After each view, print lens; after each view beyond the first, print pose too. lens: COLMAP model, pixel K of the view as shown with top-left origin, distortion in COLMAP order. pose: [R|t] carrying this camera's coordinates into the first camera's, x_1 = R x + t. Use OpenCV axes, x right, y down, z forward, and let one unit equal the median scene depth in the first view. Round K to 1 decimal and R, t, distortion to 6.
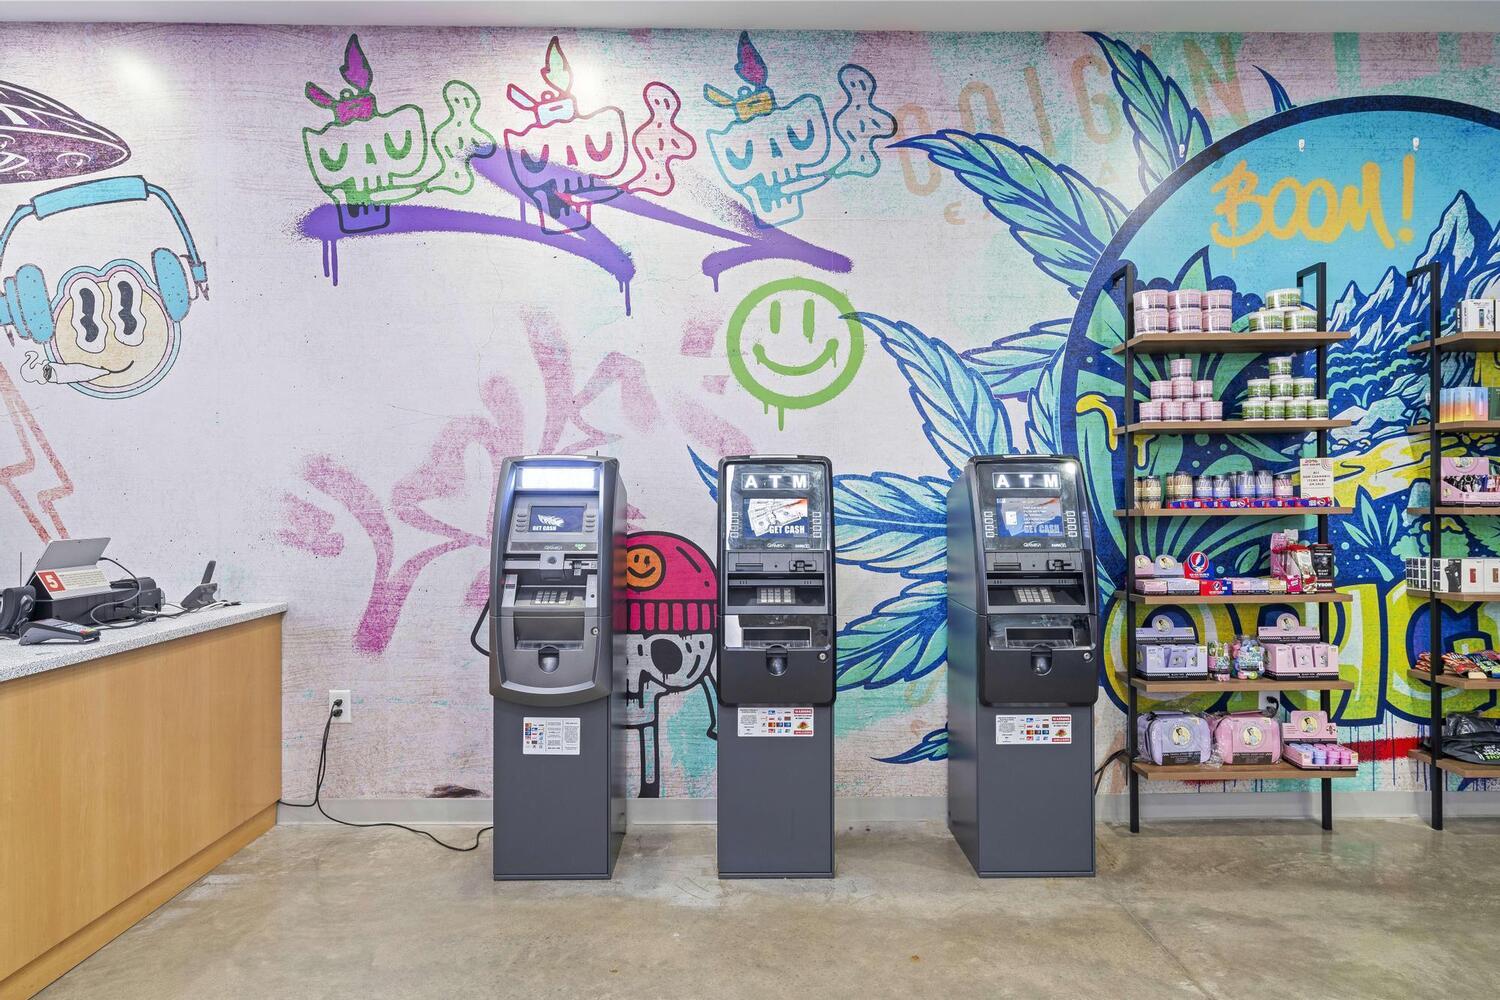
lens RADIAL K [[898.0, 0, 761.4], [0, 898.0, 505.5], [0, 0, 1]] dist [0.003761, -0.000039]
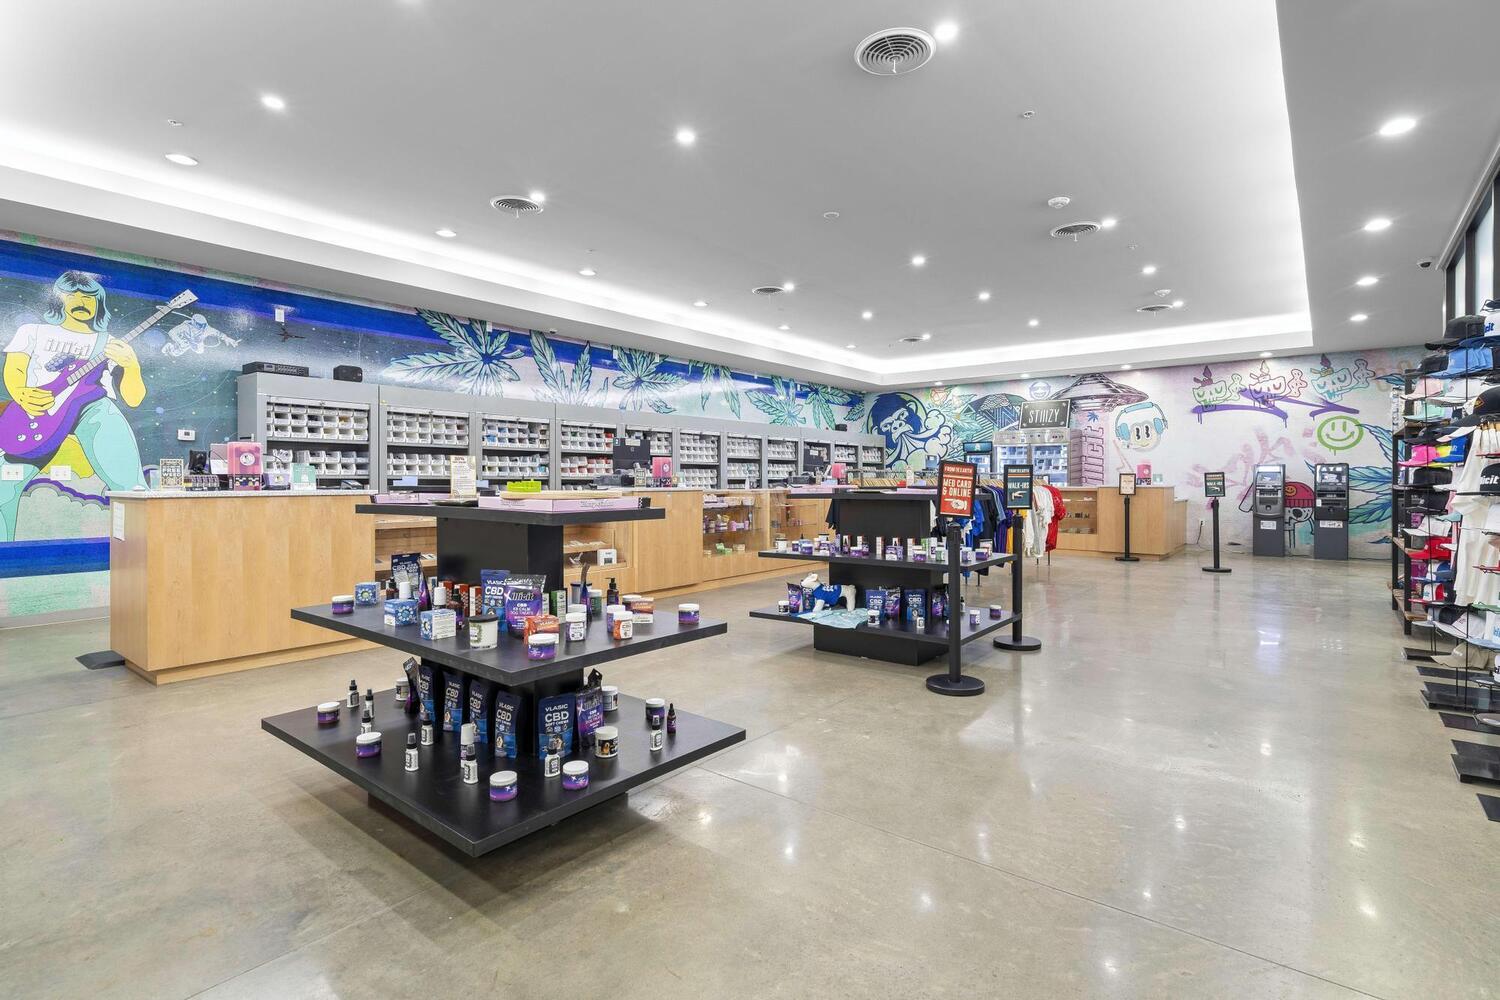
lens RADIAL K [[721.6, 0, 753.2], [0, 721.6, 483.5], [0, 0, 1]] dist [0.002516, -0.000119]
pose [[0.764874, 0.003715, -0.644169, 0.111342], [-0.003615, 0.999992, 0.001474, 0.040530], [0.644170, 0.001201, 0.764882, -3.007737]]
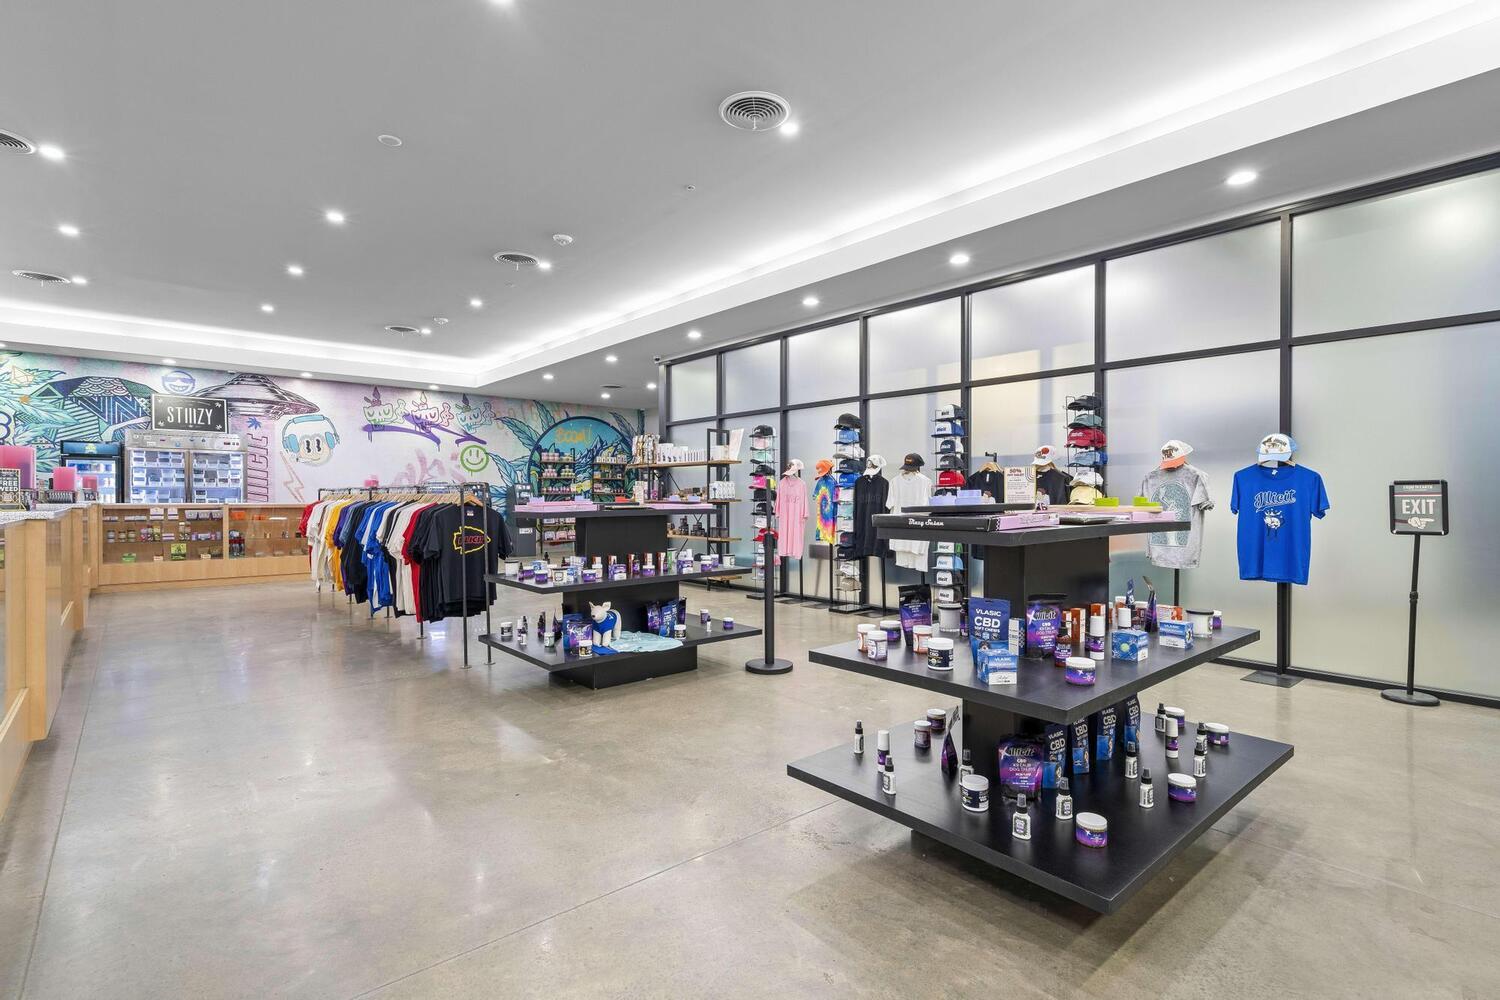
lens RADIAL K [[721.6, 0, 744.8], [0, 721.6, 499.5], [0, 0, 1]] dist [0.002516, -0.000119]
pose [[0.775004, -0.000992, 0.631956, -1.304582], [0.001076, 0.999999, 0.000251, 0.041361], [-0.631956, 0.000485, 0.775004, -2.962475]]
